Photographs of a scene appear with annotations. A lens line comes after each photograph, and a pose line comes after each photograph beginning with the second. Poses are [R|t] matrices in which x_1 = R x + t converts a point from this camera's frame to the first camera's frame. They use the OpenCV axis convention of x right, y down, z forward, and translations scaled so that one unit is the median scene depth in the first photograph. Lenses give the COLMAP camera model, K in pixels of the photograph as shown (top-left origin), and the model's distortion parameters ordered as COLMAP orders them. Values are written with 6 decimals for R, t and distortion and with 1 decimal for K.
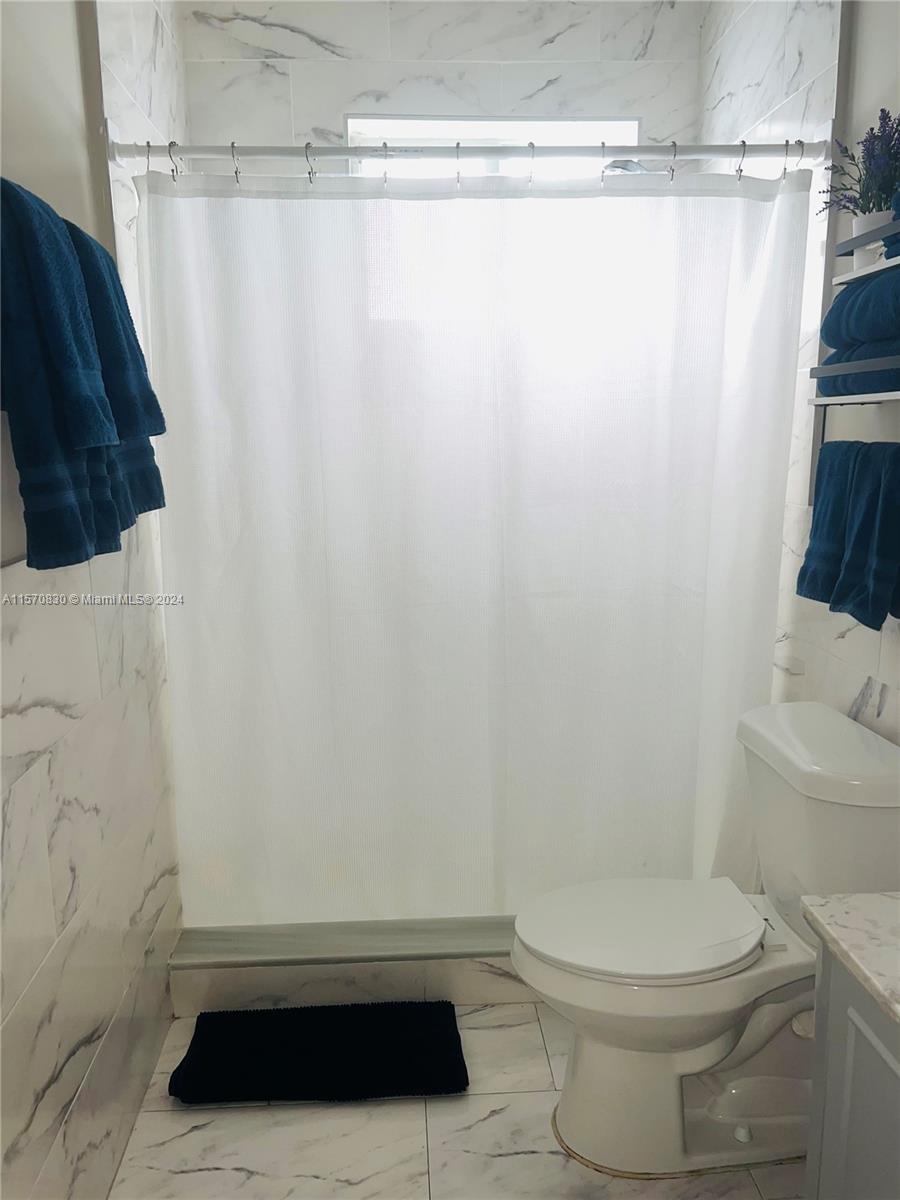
lens RADIAL K [[900.2, 0, 446.1], [0, 900.2, 602.2], [0, 0, 1]] dist [0.010815, -0.005706]
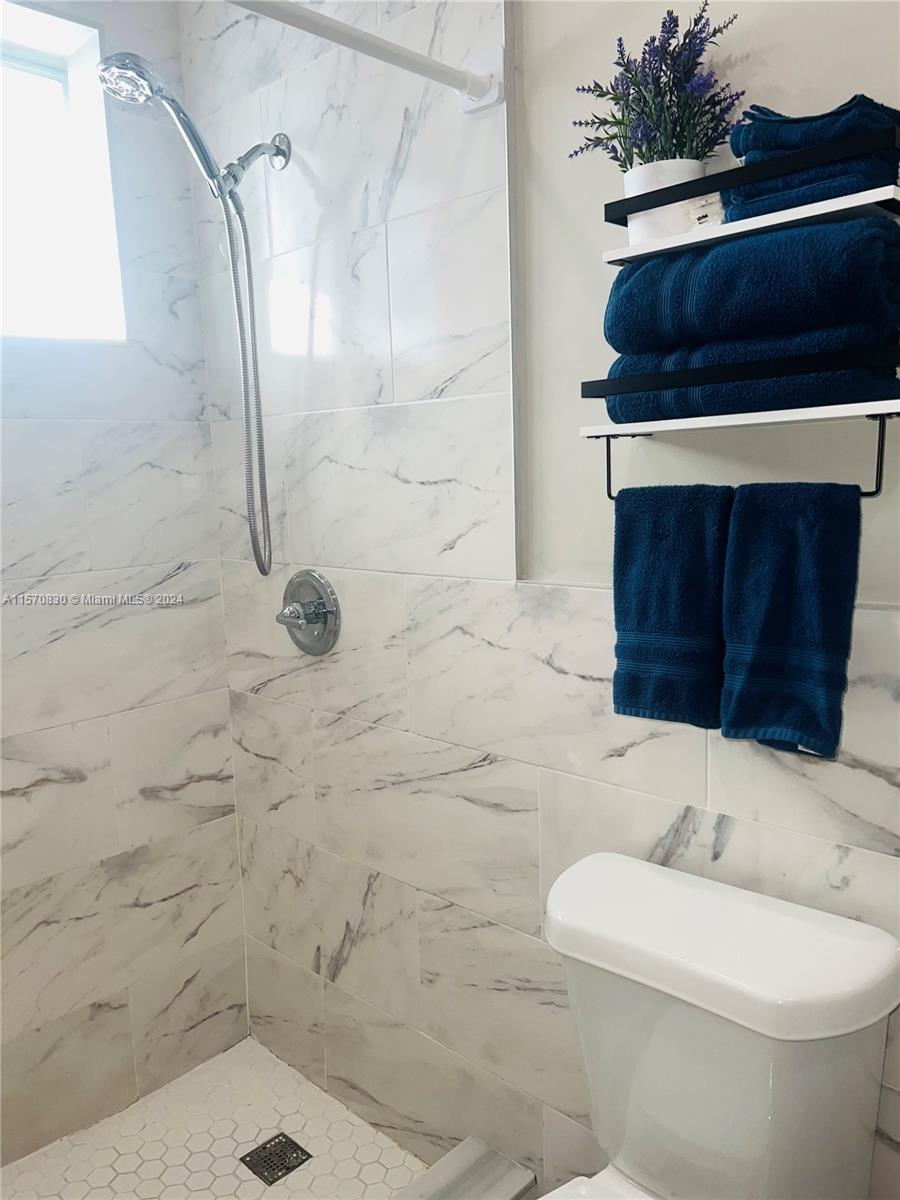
lens RADIAL K [[900.2, 0, 454.3], [0, 900.2, 600.6], [0, 0, 1]] dist [0.010815, -0.005706]
pose [[0.740731, -0.115673, 0.661768, -0.134293], [0.163066, 0.986564, -0.010078, -0.106628], [-0.651711, 0.115376, 0.749641, 0.572139]]
